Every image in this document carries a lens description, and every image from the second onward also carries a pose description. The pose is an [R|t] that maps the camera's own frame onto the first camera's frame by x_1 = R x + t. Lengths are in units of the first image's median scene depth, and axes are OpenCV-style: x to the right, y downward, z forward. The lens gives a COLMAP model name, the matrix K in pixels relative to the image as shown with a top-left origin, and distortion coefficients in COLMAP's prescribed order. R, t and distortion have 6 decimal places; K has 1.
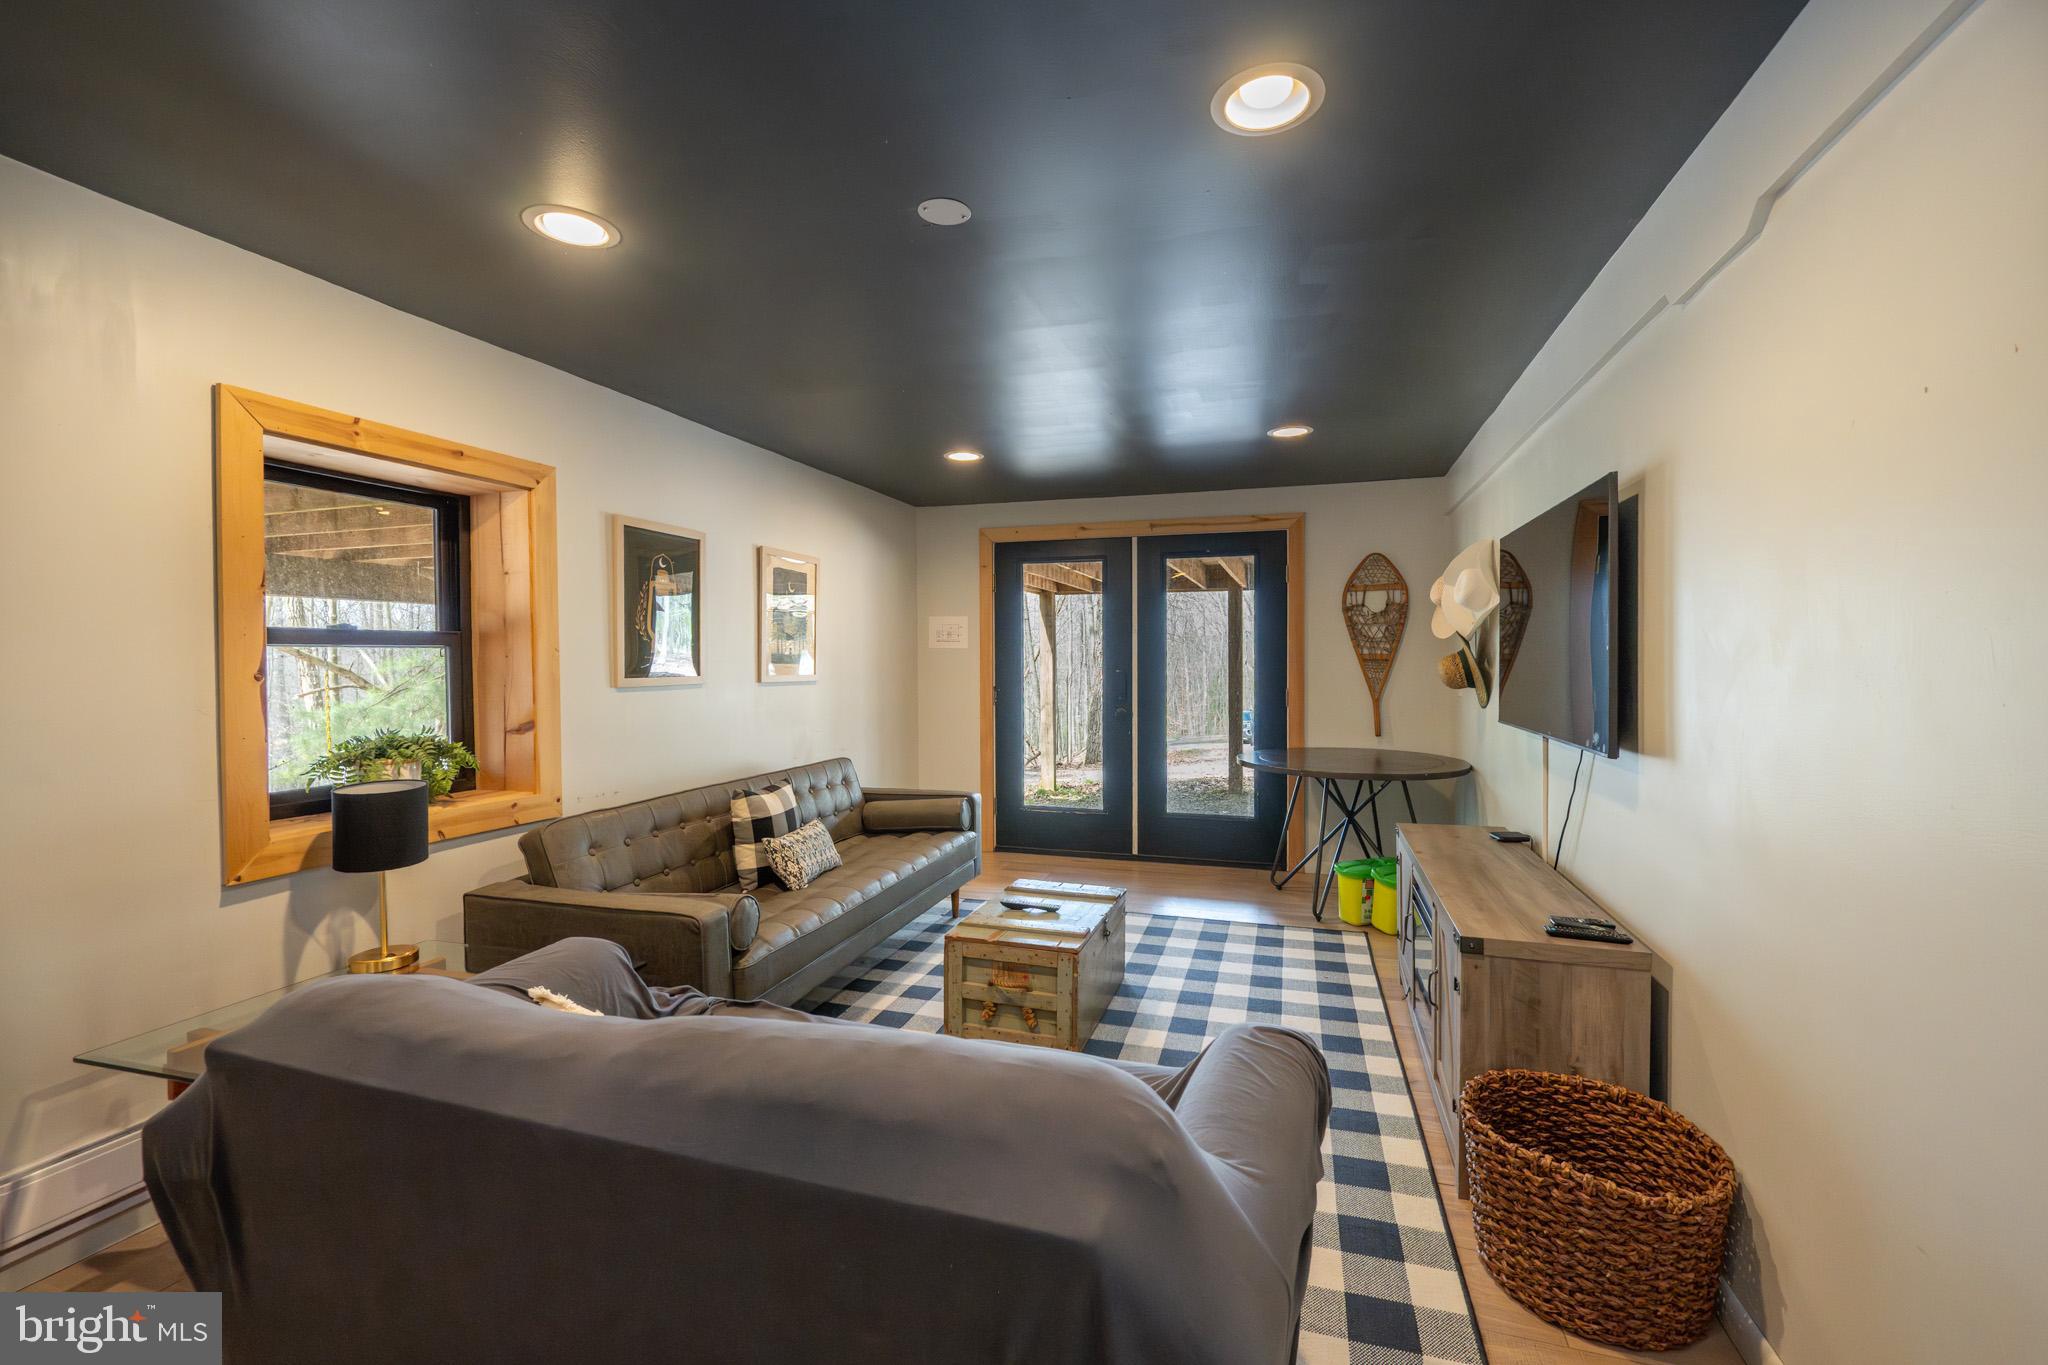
lens RADIAL K [[831.8, 0, 1039.1], [0, 831.8, 668.1], [0, 0, 1]] dist [0.002268, 0.000303]
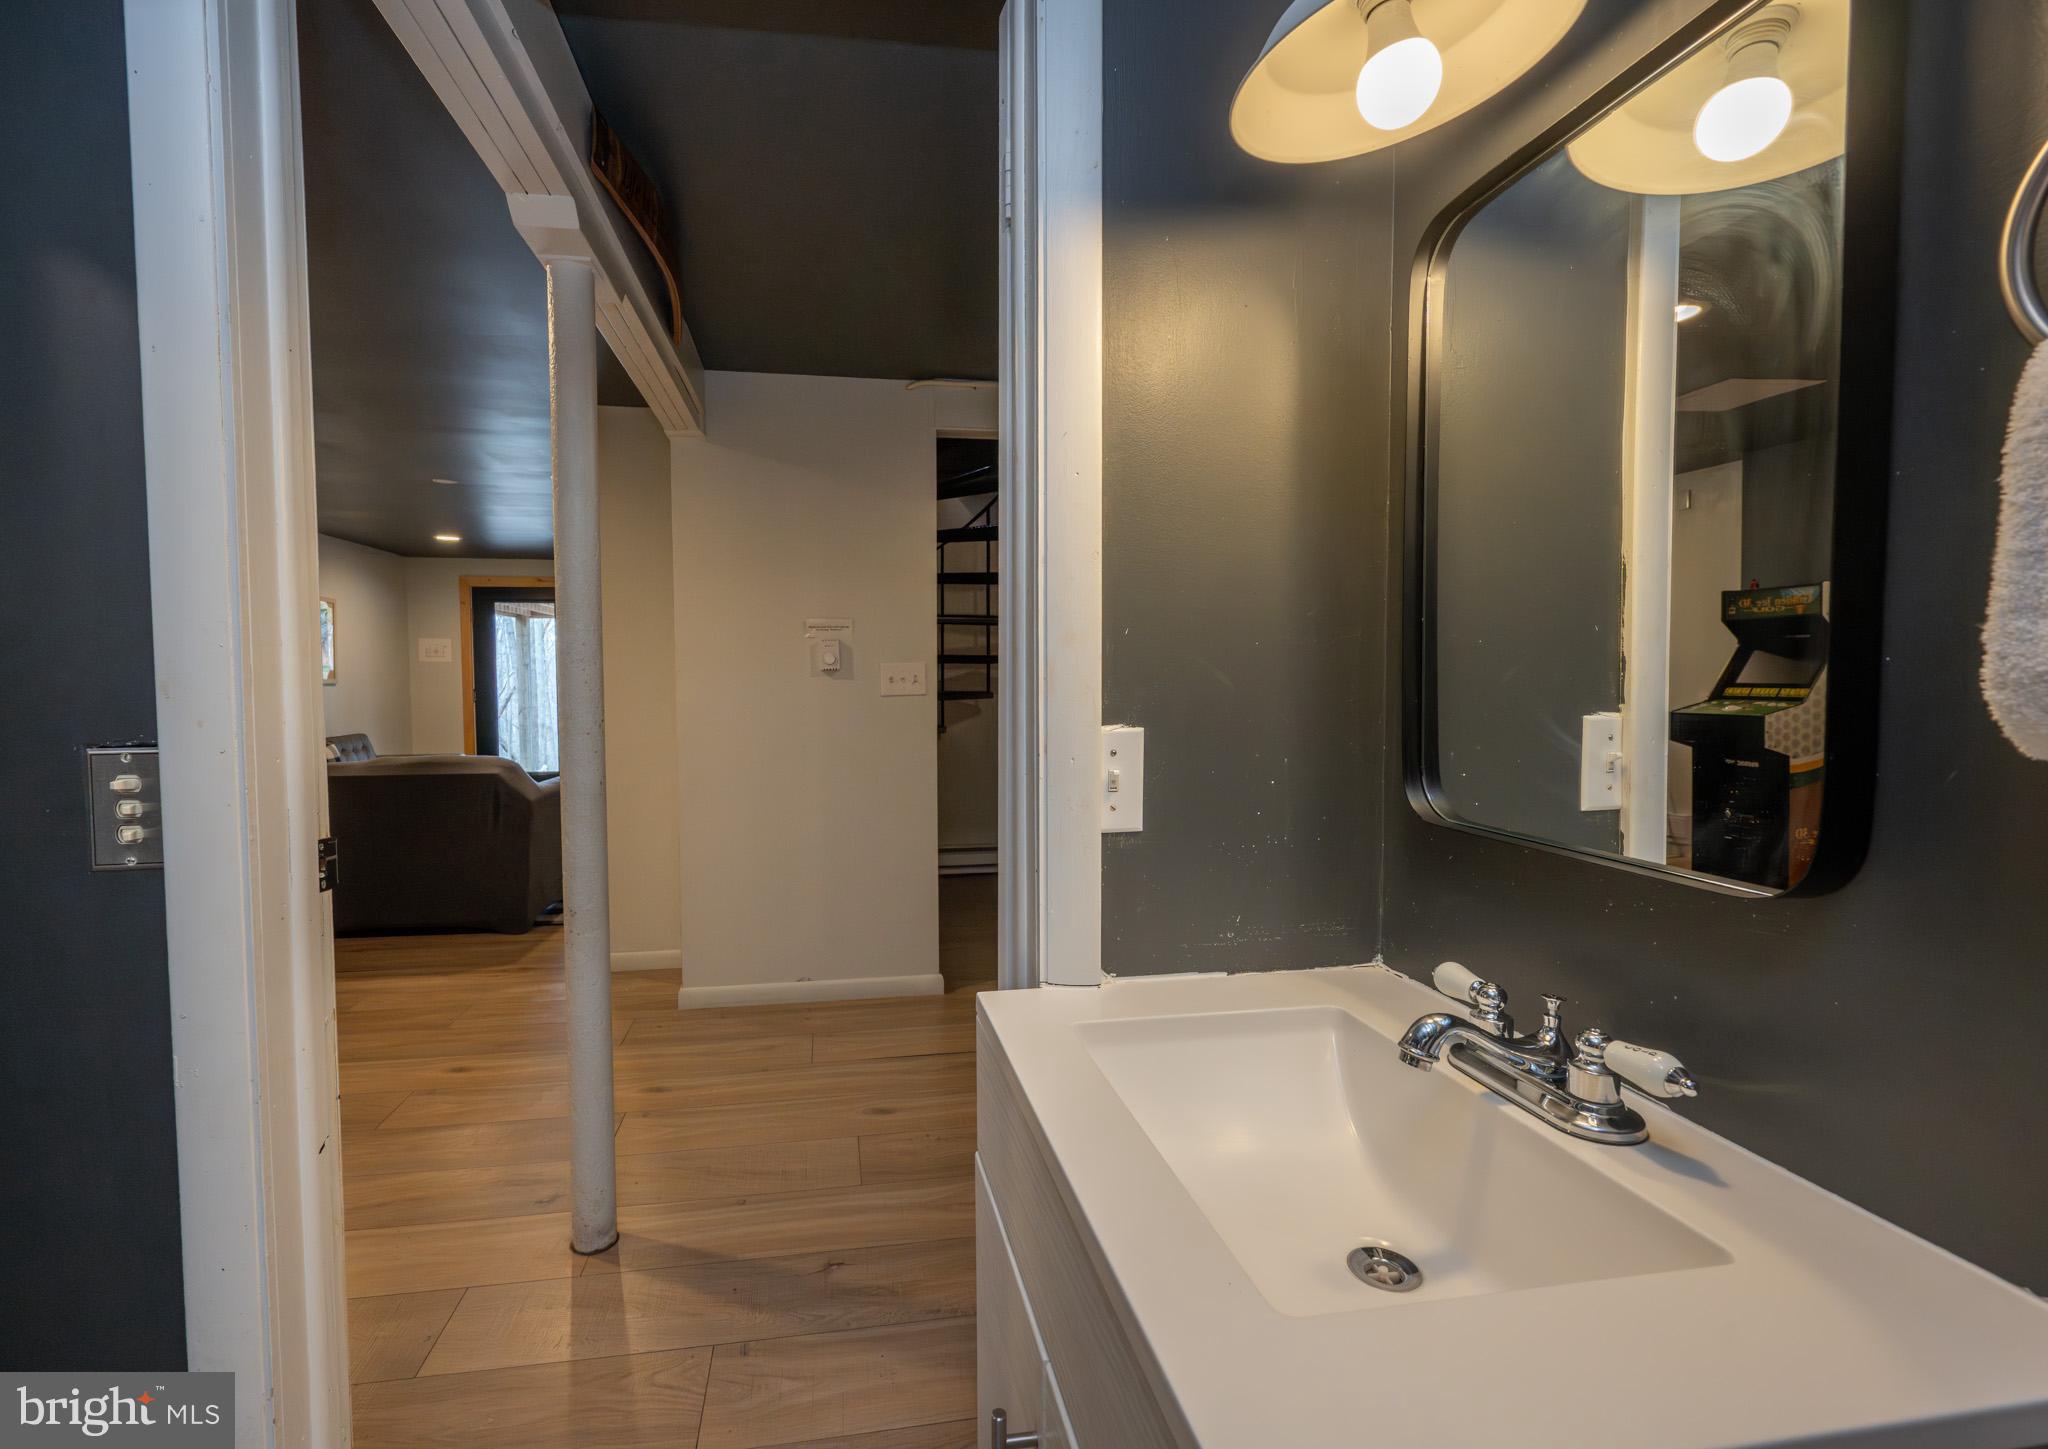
lens RADIAL K [[1003.1, 0, 1023.8], [0, 1003.1, 732.4], [0, 0, 1]] dist [0.002037, 0.000109]
pose [[0.896528, -0.015283, 0.442723, 0.029415], [-0.002211, 0.999238, 0.038972, 0.028858], [-0.442981, -0.035918, 0.895811, -1.017262]]
